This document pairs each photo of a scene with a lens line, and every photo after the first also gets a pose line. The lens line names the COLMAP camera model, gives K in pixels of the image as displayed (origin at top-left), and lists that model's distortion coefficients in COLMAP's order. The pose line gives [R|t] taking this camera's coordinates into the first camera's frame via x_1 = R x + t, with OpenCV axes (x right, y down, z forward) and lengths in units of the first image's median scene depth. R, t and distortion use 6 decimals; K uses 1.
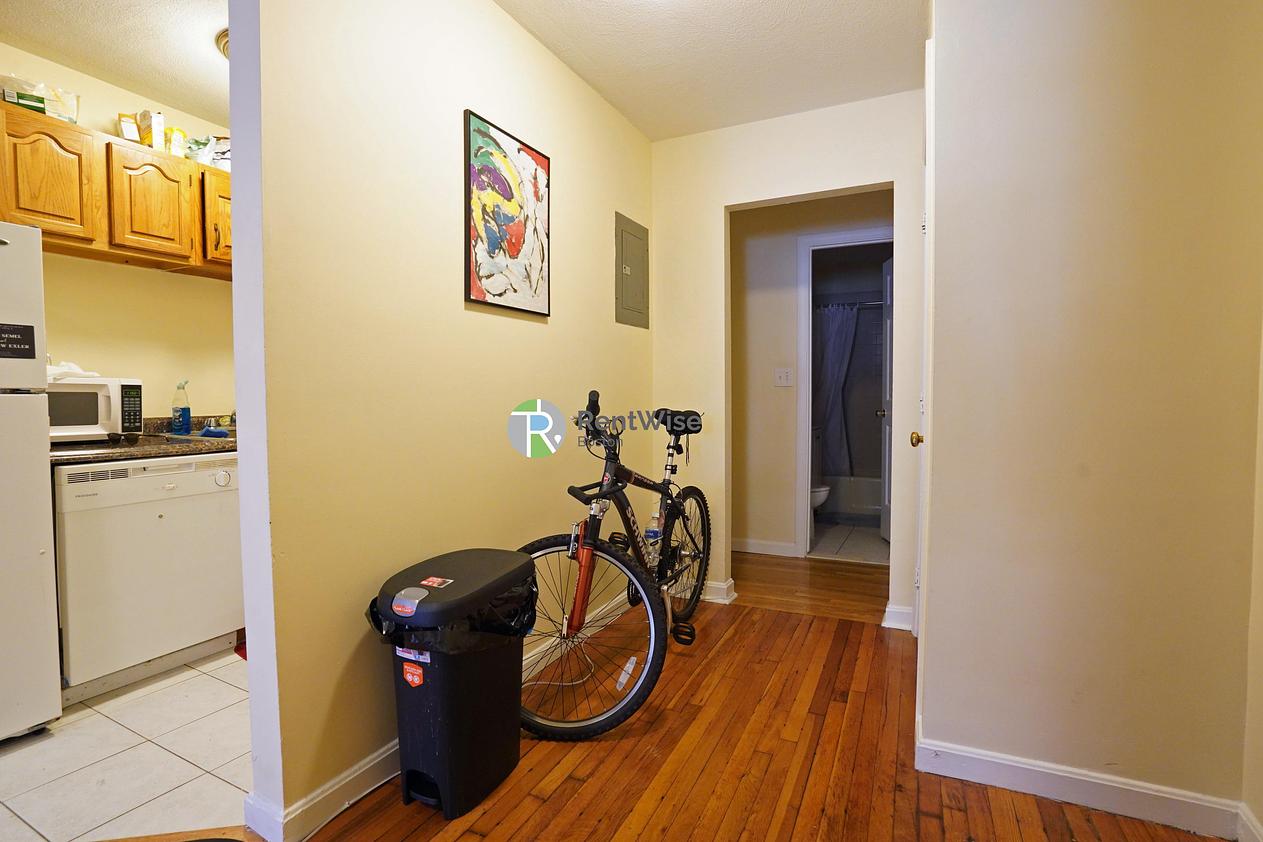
lens RADIAL K [[593.4, 0, 610.2], [0, 593.4, 426.3], [0, 0, 1]] dist [-0.042075, 0.014600]
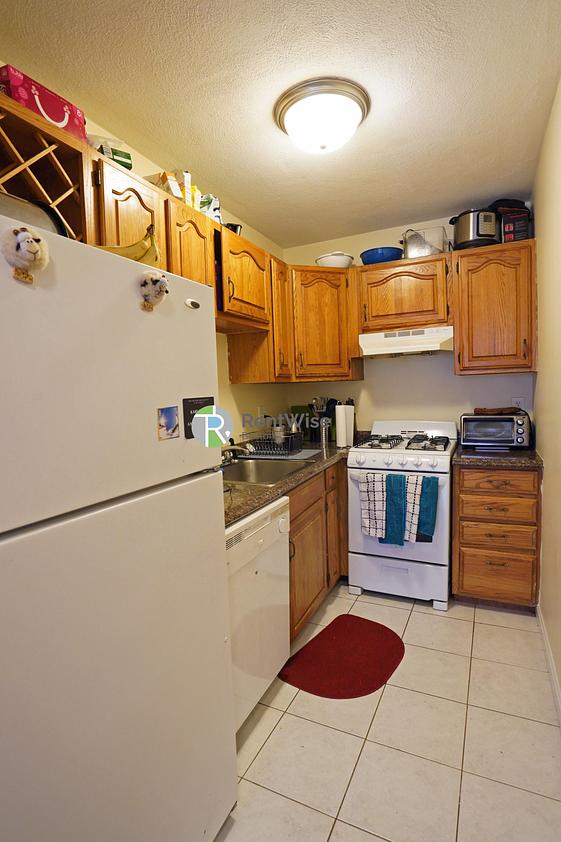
lens RADIAL K [[432.7, 0, 283.0], [0, 432.7, 422.2], [0, 0, 1]] dist [-0.039720, 0.001942]
pose [[0.998944, -0.042261, 0.018003, -0.686196], [0.042012, 0.999019, 0.013978, -0.105681], [-0.018576, -0.013207, 0.999740, 0.247420]]
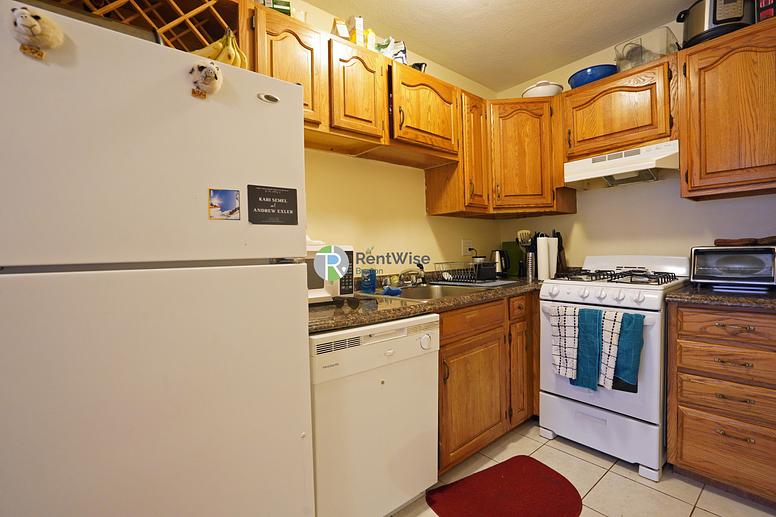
lens RADIAL K [[364.6, 0, 384.1], [0, 364.6, 257.9], [0, 0, 1]] dist [-0.042075, 0.014600]
pose [[0.914802, -0.018809, -0.403465, -0.485262], [0.003709, 0.999264, -0.038173, -0.032089], [0.403886, 0.033424, 0.914199, 0.402152]]
